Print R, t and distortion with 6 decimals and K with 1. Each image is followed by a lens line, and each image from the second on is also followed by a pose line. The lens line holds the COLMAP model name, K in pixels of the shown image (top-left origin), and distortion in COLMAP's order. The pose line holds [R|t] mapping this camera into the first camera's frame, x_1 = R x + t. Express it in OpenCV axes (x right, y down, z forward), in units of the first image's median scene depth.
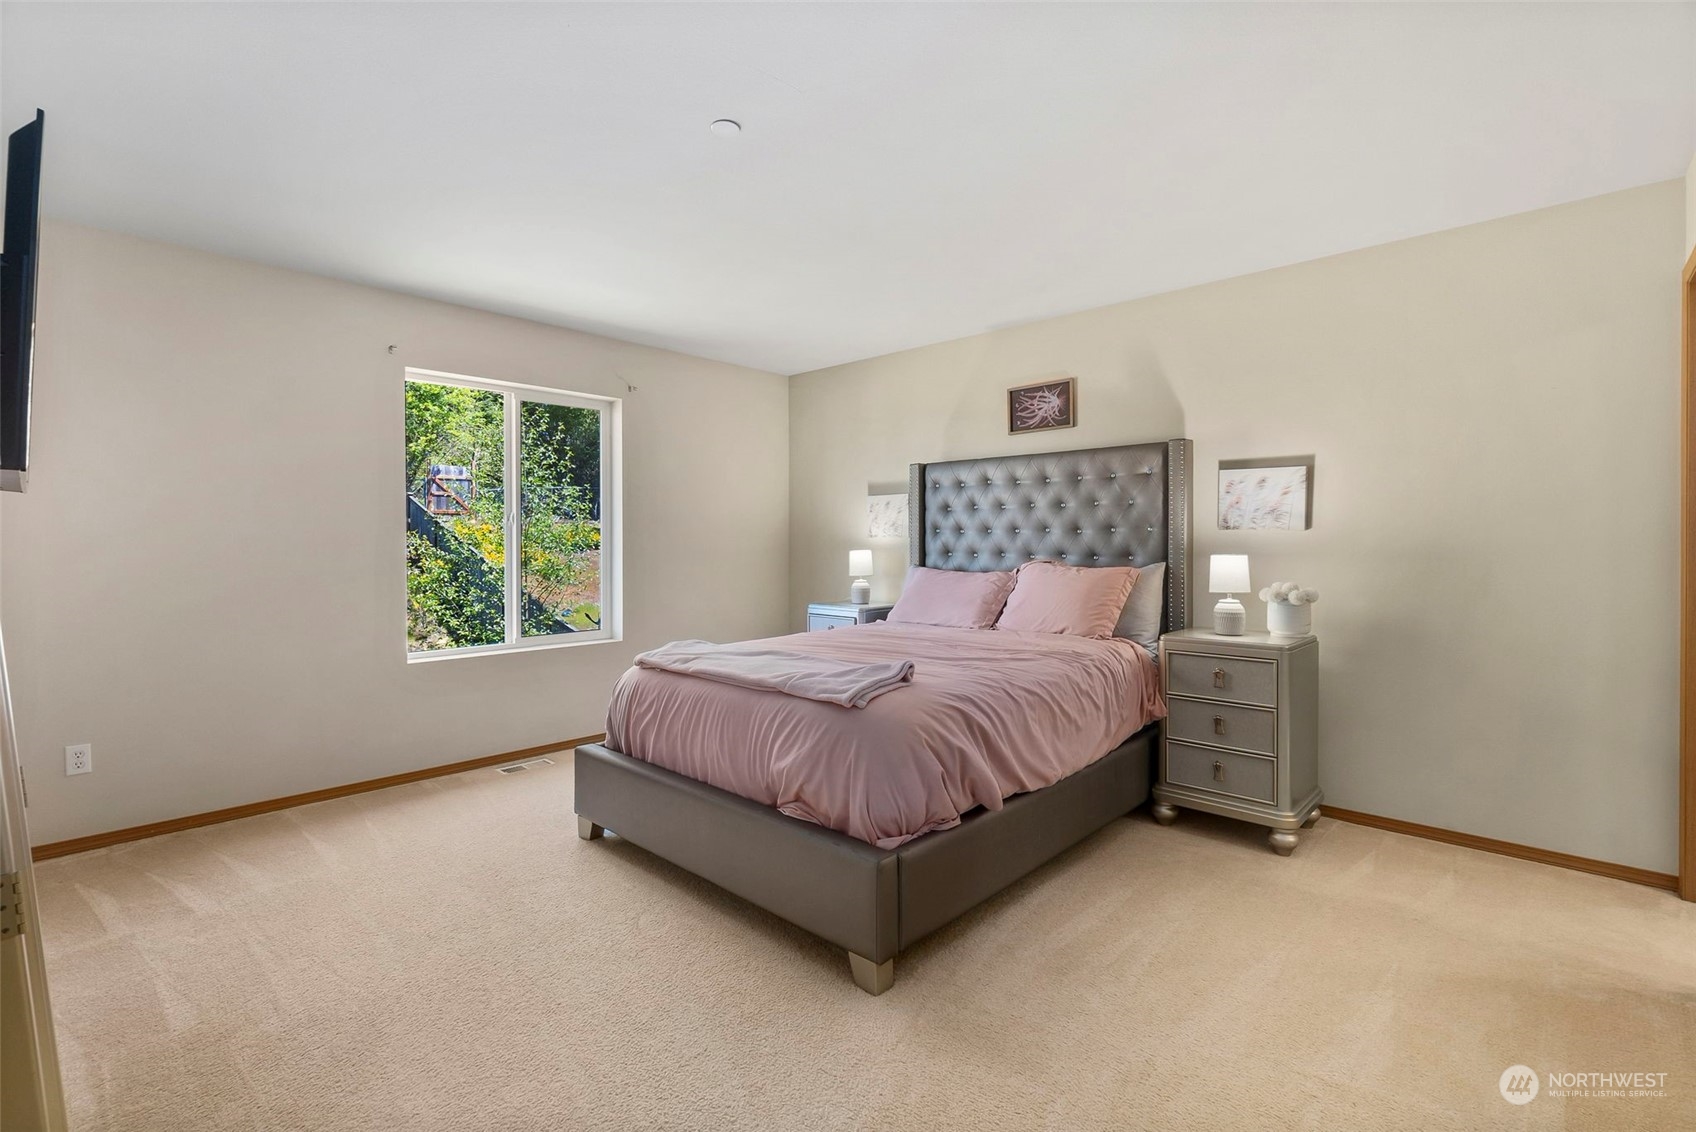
lens RADIAL K [[796.5, 0, 843.3], [0, 796.5, 548.1], [0, 0, 1]] dist [-0.002558, -0.000172]
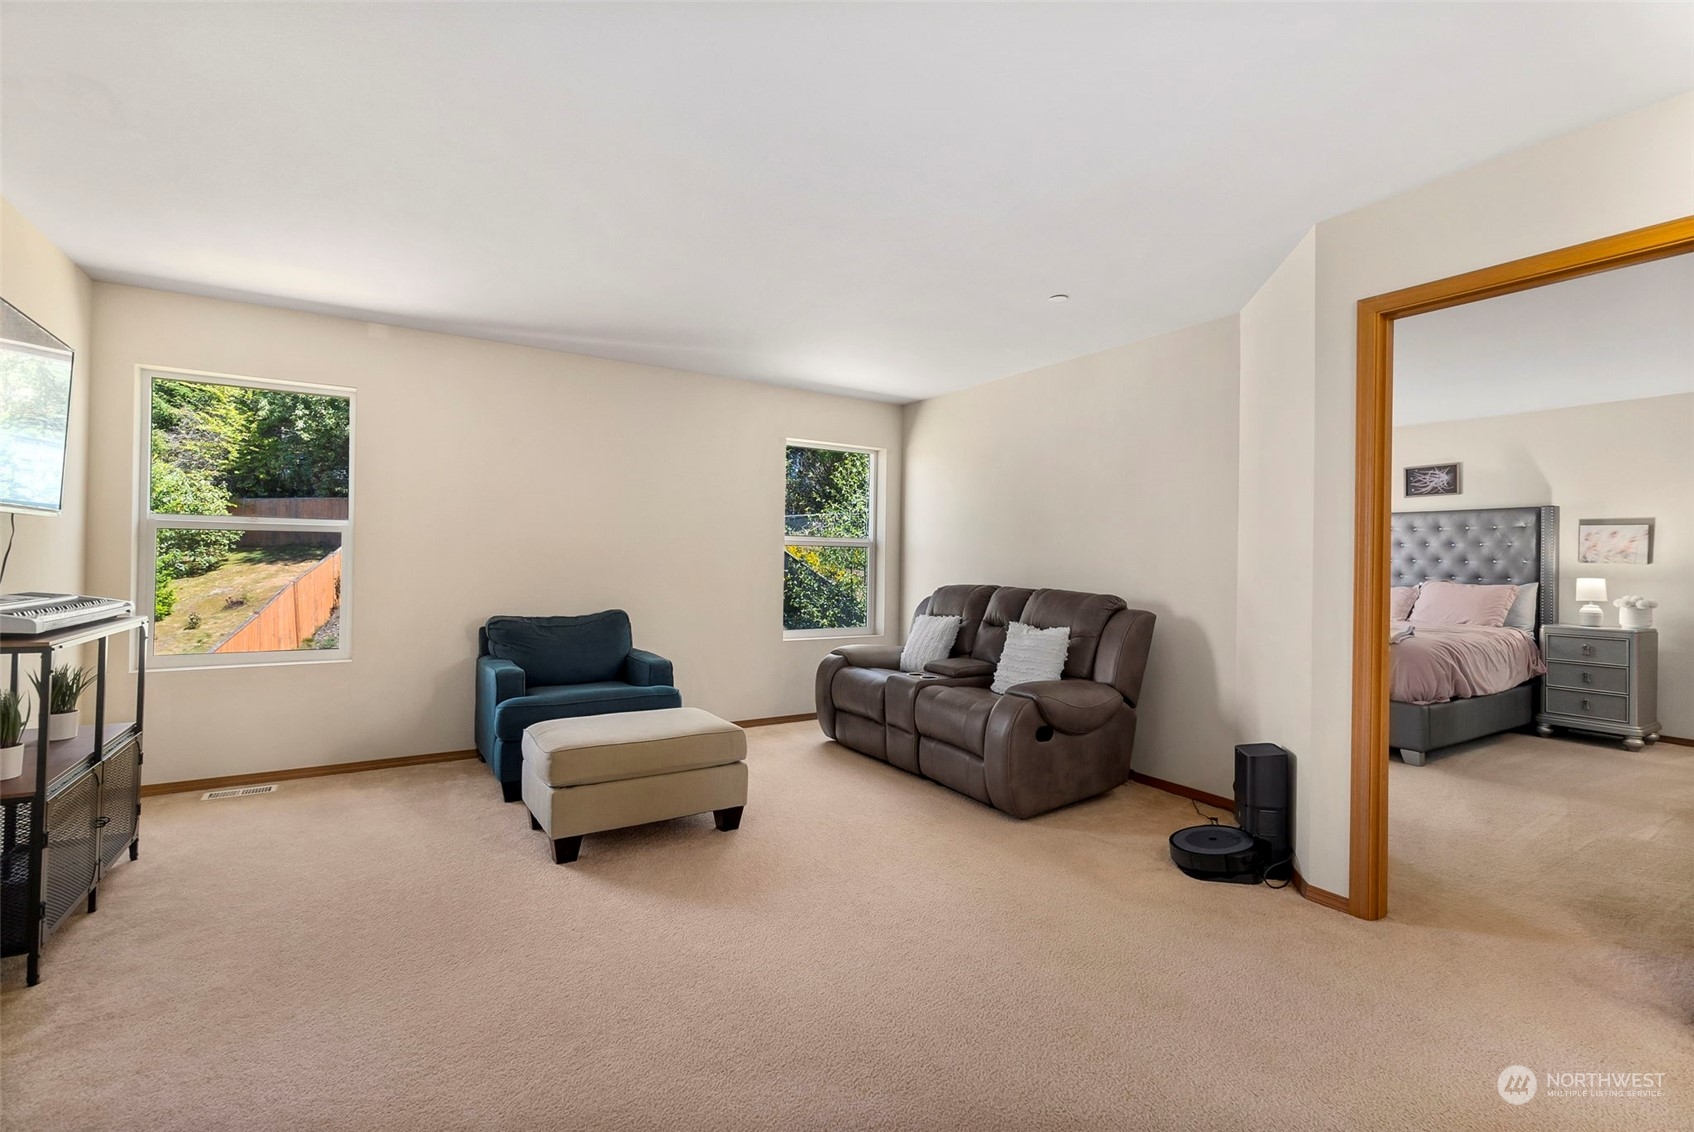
lens RADIAL K [[769.3, 0, 846.6], [0, 769.3, 551.5], [0, 0, 1]] dist [-0.000156, 0.000006]
pose [[0.964798, 0.013929, -0.262624, -0.543047], [-0.018812, 0.999694, -0.016086, 0.006753], [0.262319, 0.020460, 0.964764, -0.876653]]
